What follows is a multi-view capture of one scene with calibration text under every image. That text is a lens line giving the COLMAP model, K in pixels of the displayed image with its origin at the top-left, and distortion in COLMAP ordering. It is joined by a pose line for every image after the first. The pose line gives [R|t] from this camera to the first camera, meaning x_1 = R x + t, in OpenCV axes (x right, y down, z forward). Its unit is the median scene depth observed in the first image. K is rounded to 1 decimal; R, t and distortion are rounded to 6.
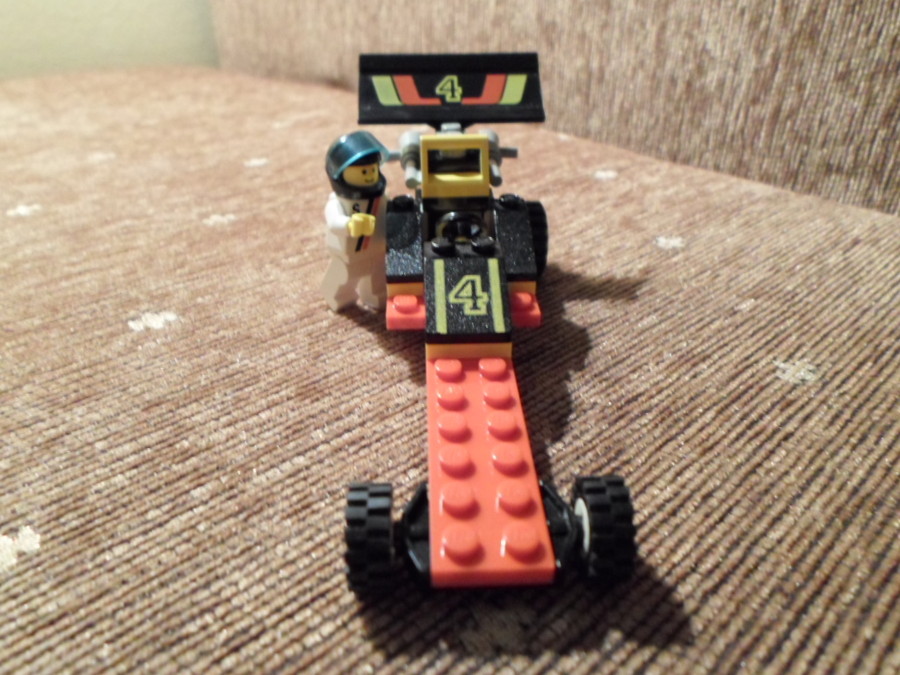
lens RADIAL K [[681.9, 0, 458.7], [0, 681.9, 343.6], [0, 0, 1]] dist [-0.028003, -0.000415]
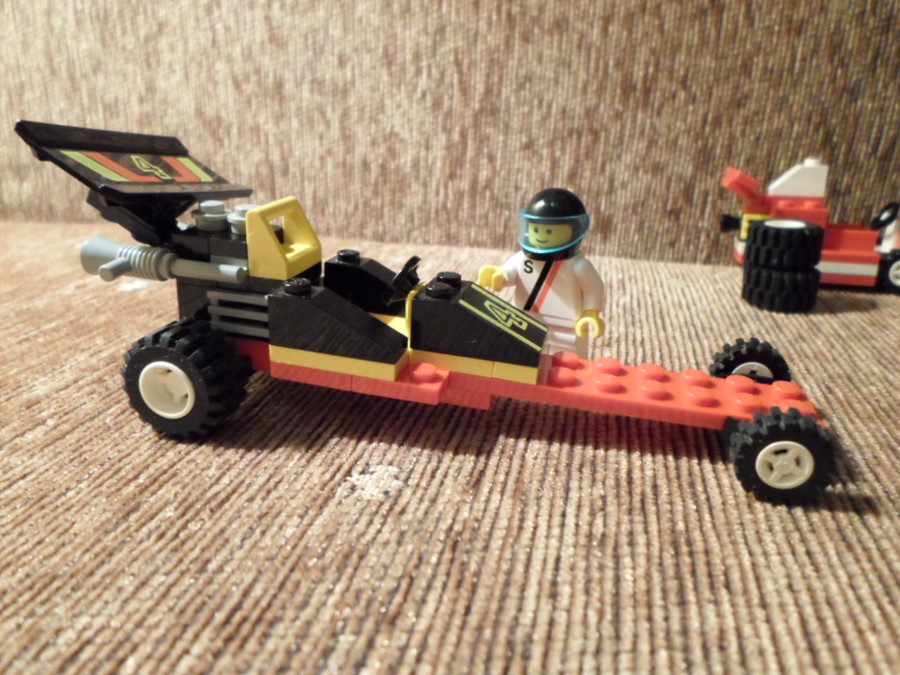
lens RADIAL K [[681.9, 0, 450.1], [0, 681.9, 339.3], [0, 0, 1]] dist [-0.028003, -0.000415]
pose [[0.839521, -0.189654, 0.509152, -0.142166], [0.268202, 0.959625, -0.084778, -0.032054], [-0.472517, 0.207728, 0.856491, 0.161390]]
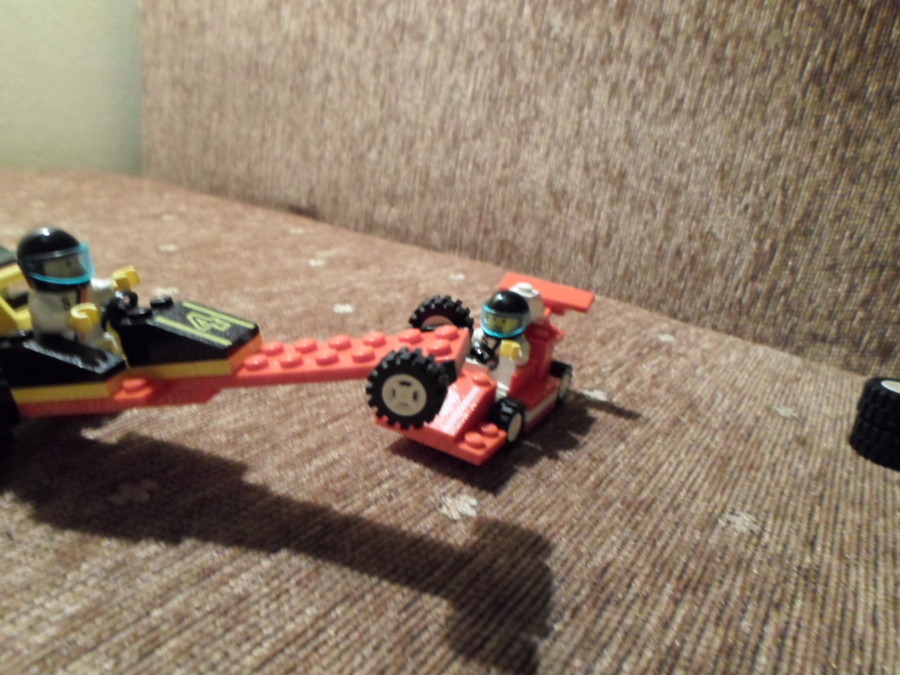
lens RADIAL K [[681.9, 0, 453.8], [0, 681.9, 345.0], [0, 0, 1]] dist [-0.028003, -0.000415]
pose [[0.959240, 0.034331, 0.280499, -0.412659], [0.007400, 0.989201, -0.146378, -0.067114], [-0.282495, 0.142487, 0.948628, 0.017597]]
